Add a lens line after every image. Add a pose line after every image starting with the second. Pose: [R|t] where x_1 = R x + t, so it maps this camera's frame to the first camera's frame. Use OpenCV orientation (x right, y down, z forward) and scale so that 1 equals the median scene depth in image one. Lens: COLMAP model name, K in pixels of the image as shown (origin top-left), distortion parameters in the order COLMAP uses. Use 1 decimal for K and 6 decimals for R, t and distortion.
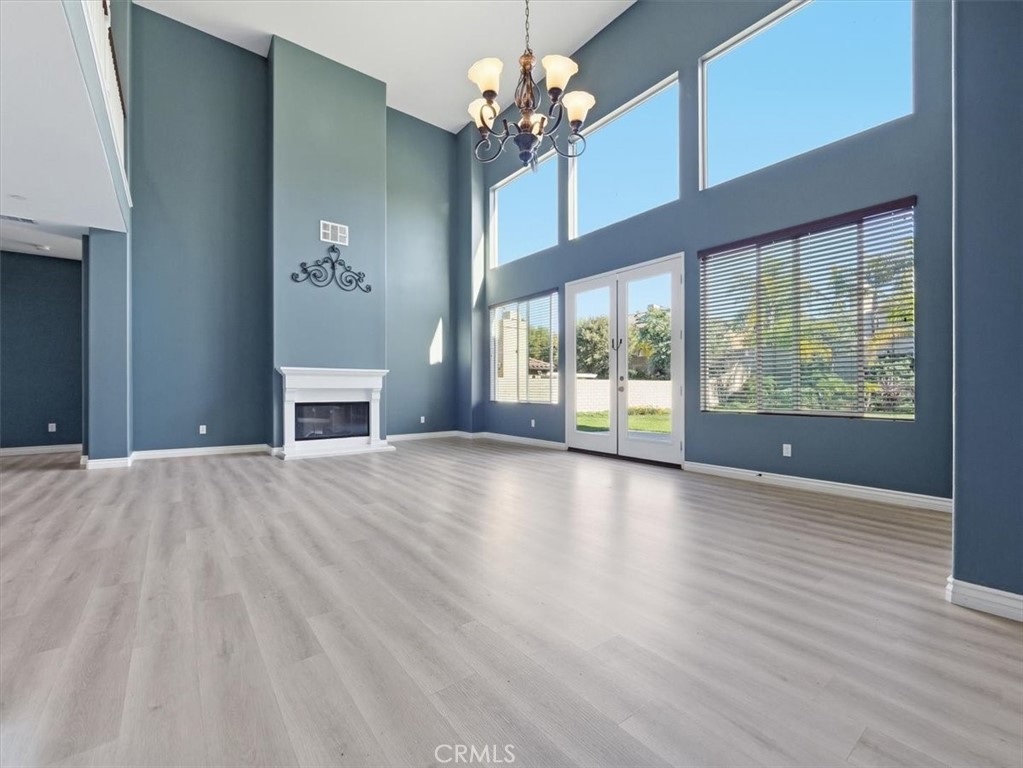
lens RADIAL K [[443.6, 0, 509.1], [0, 443.6, 390.1], [0, 0, 1]] dist [-0.007037, -0.000165]
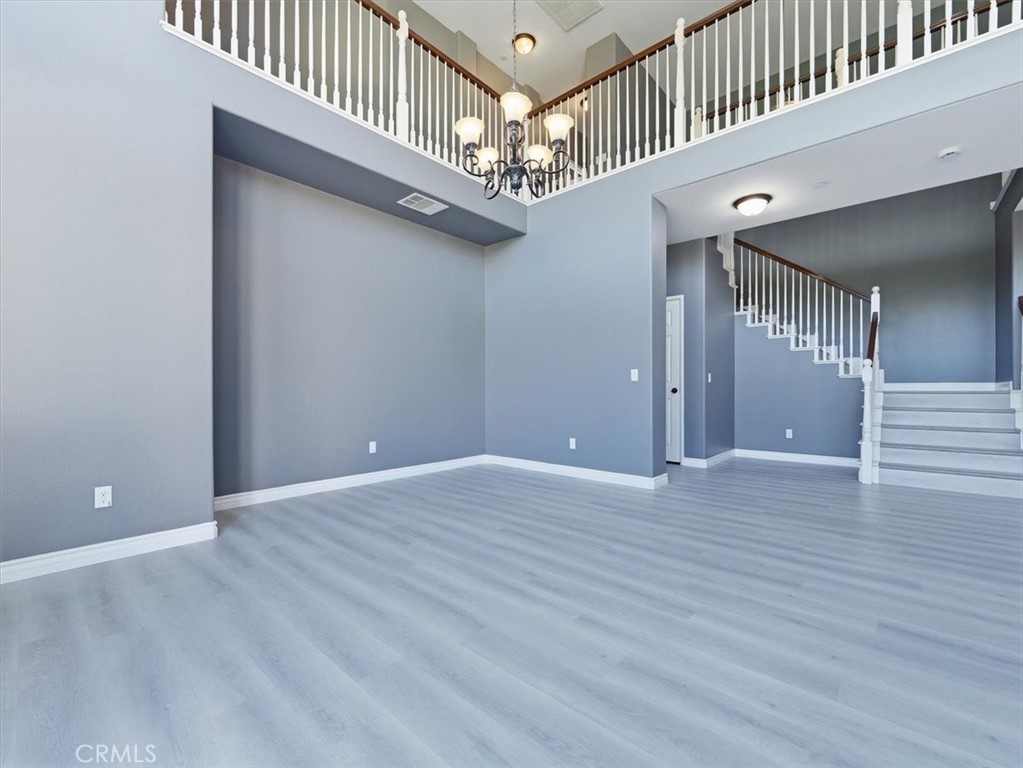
lens RADIAL K [[443.6, 0, 509.1], [0, 443.6, 390.1], [0, 0, 1]] dist [-0.007037, -0.000165]
pose [[-0.982015, -0.005844, -0.188714, 0.229566], [-0.006899, 0.999964, 0.004936, -0.005971], [0.188678, 0.006149, -0.982020, 1.727481]]
